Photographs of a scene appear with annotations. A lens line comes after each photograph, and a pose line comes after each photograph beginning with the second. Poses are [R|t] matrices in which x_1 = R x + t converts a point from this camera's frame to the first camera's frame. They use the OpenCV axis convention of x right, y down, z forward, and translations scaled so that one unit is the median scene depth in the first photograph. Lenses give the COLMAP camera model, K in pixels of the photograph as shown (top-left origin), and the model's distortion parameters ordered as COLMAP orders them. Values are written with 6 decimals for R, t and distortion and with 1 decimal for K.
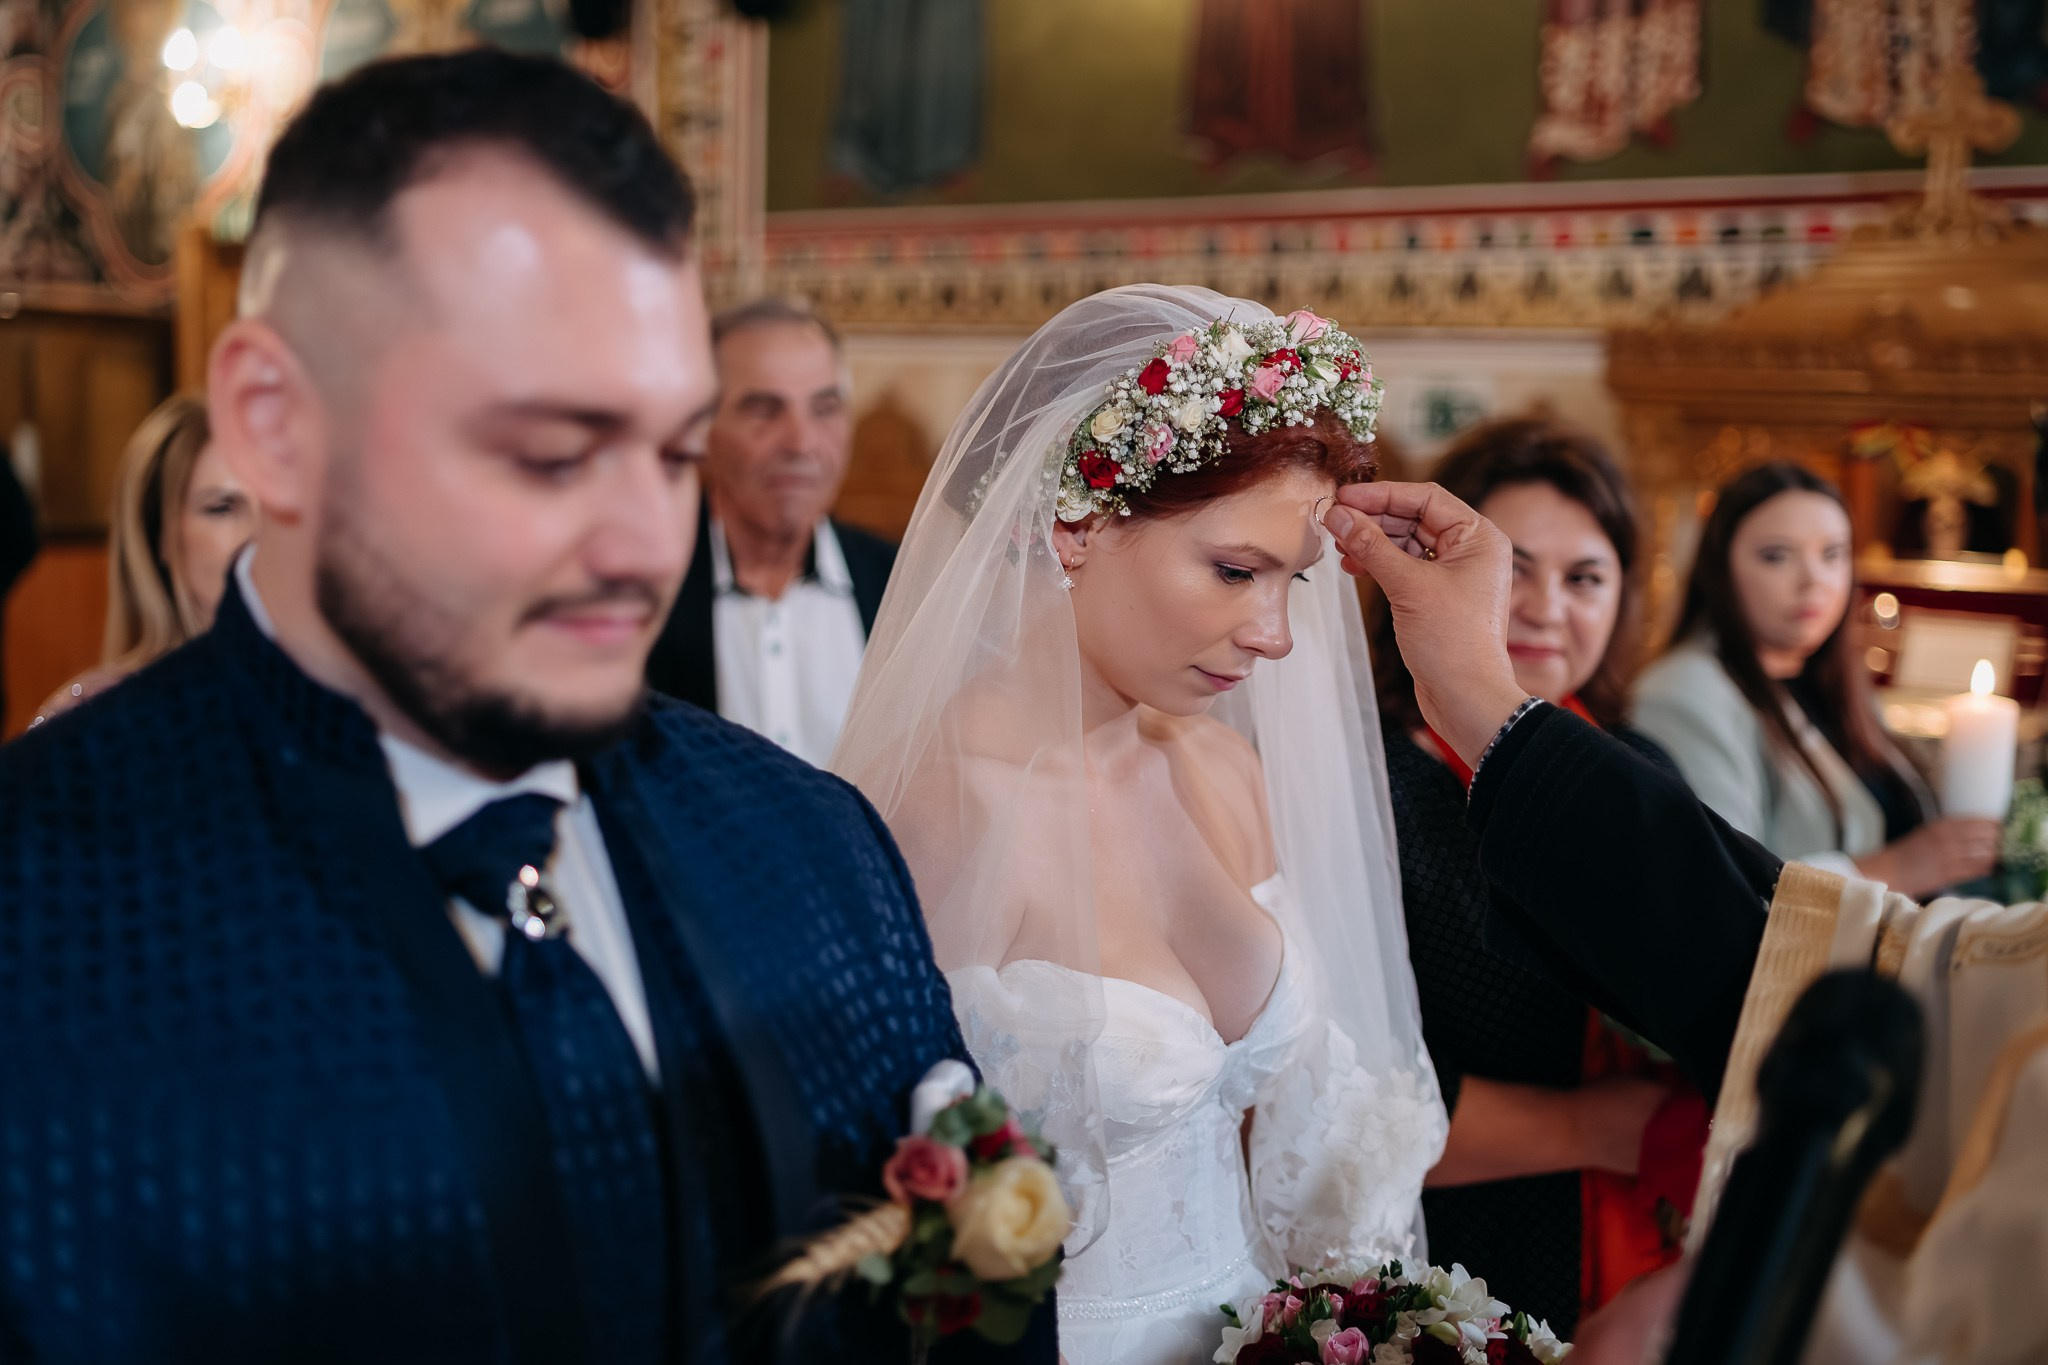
lens RADIAL K [[1973.0, 0, 1024.0], [0, 1973.0, 682.5], [0, 0, 1]] dist [-0.010072, 0.002559]
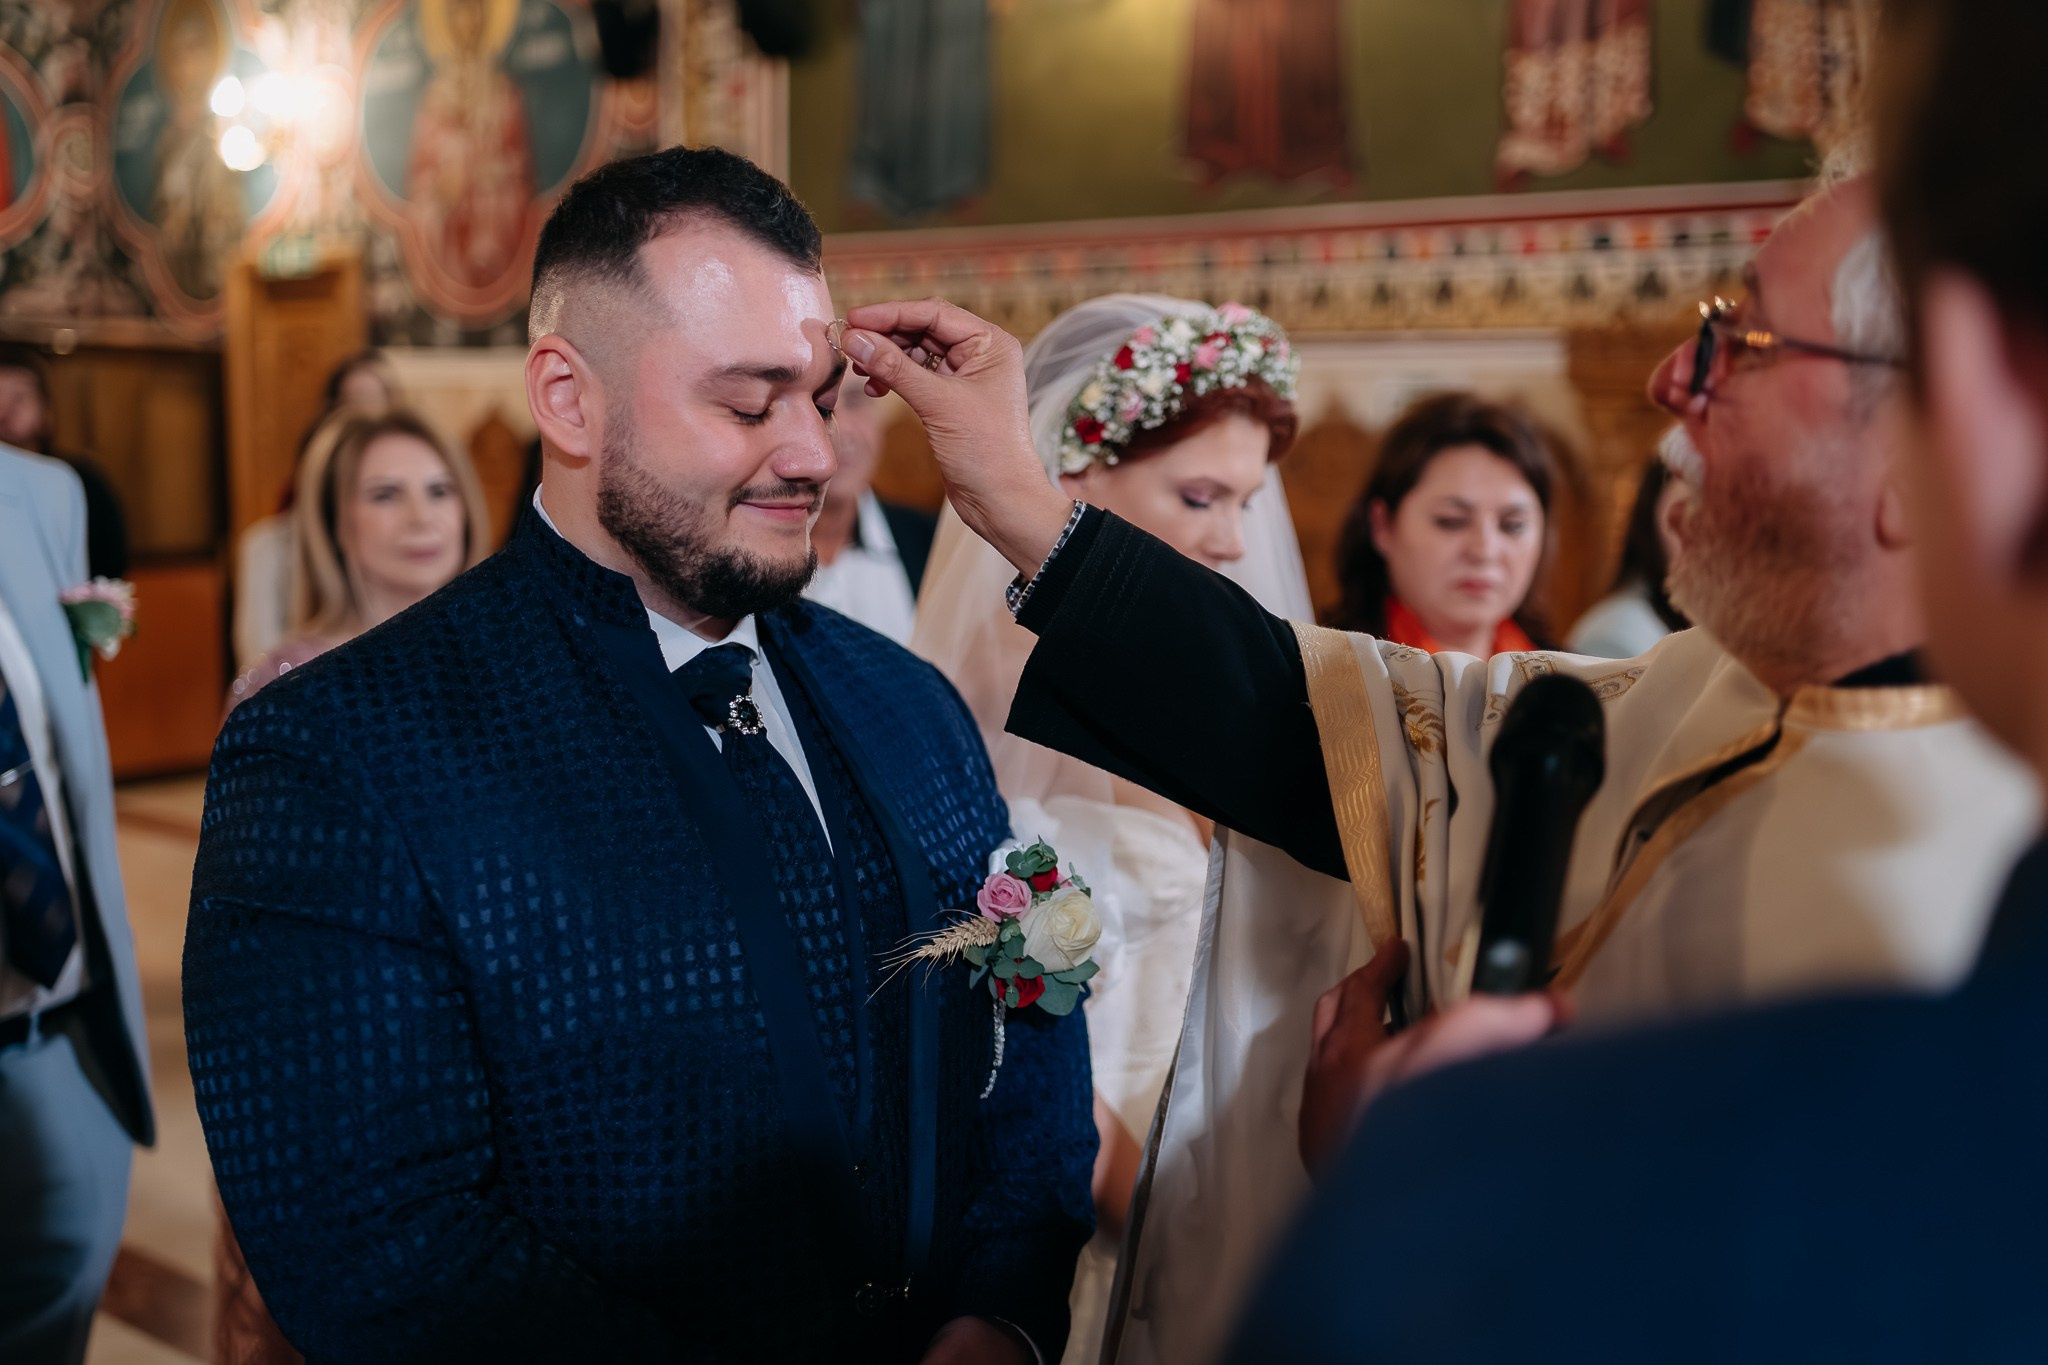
lens RADIAL K [[2066.2, 0, 1054.3], [0, 2066.2, 673.8], [0, 0, 1]] dist [-0.002935, -0.012639]
pose [[0.999718, -0.023060, 0.005670, 0.000541], [0.023182, 0.999480, -0.022404, 0.028445], [-0.005150, 0.022529, 0.999733, -0.126077]]
